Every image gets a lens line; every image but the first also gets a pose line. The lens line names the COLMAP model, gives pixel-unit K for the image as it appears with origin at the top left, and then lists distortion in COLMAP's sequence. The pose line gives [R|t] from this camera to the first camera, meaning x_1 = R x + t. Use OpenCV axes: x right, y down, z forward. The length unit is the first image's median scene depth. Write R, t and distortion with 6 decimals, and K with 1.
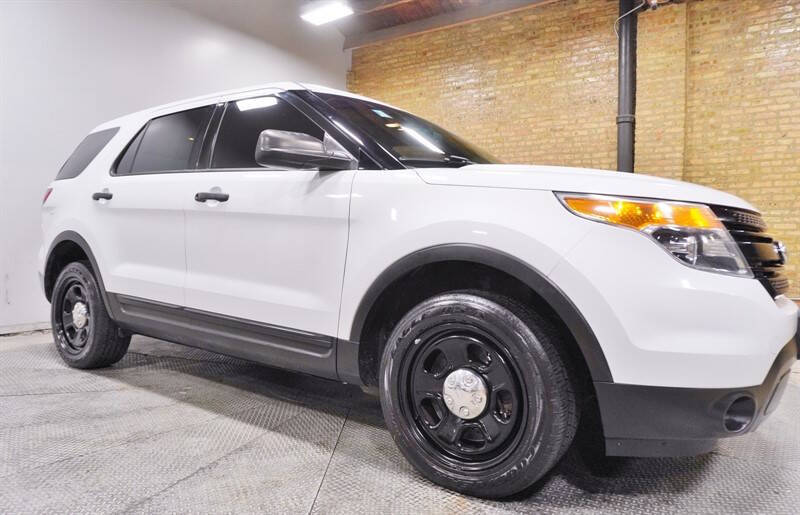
lens RADIAL K [[558.6, 0, 392.7], [0, 558.6, 263.9], [0, 0, 1]] dist [-0.052298, 0.036198]
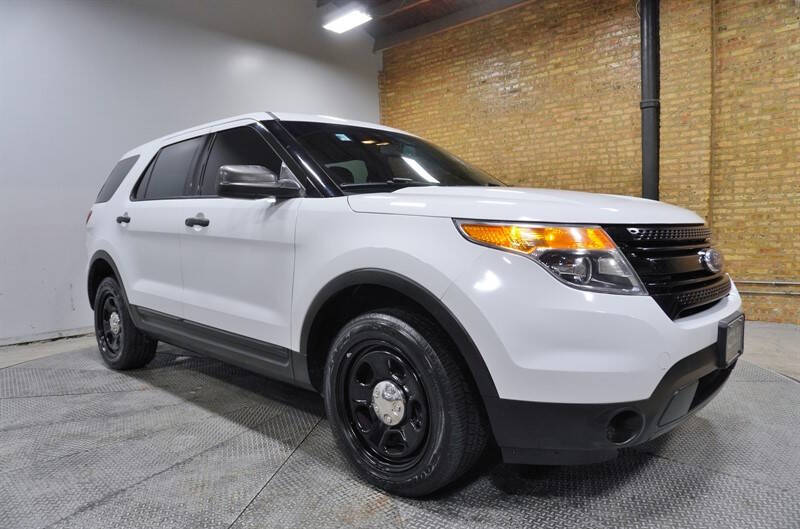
lens RADIAL K [[542.1, 0, 388.8], [0, 542.1, 275.3], [0, 0, 1]] dist [-0.043095, 0.026819]
pose [[0.990572, -0.031019, -0.133437, 0.086025], [0.037325, 0.998289, 0.045020, -0.020556], [0.131812, -0.049576, 0.990034, -0.015059]]
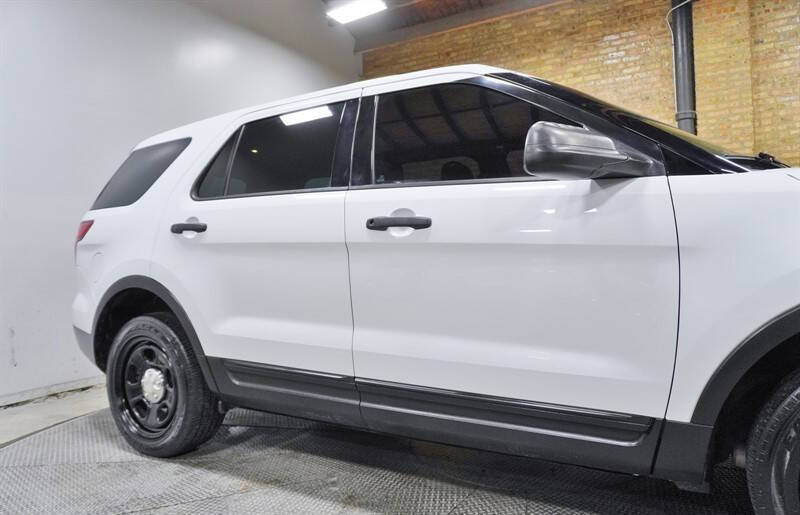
lens RADIAL K [[558.6, 0, 396.2], [0, 558.6, 263.5], [0, 0, 1]] dist [-0.052298, 0.036198]
pose [[0.994683, -0.056928, 0.085817, -0.170048], [0.058781, 0.998086, -0.019215, -0.023642], [-0.084558, 0.024158, 0.996126, 0.123467]]
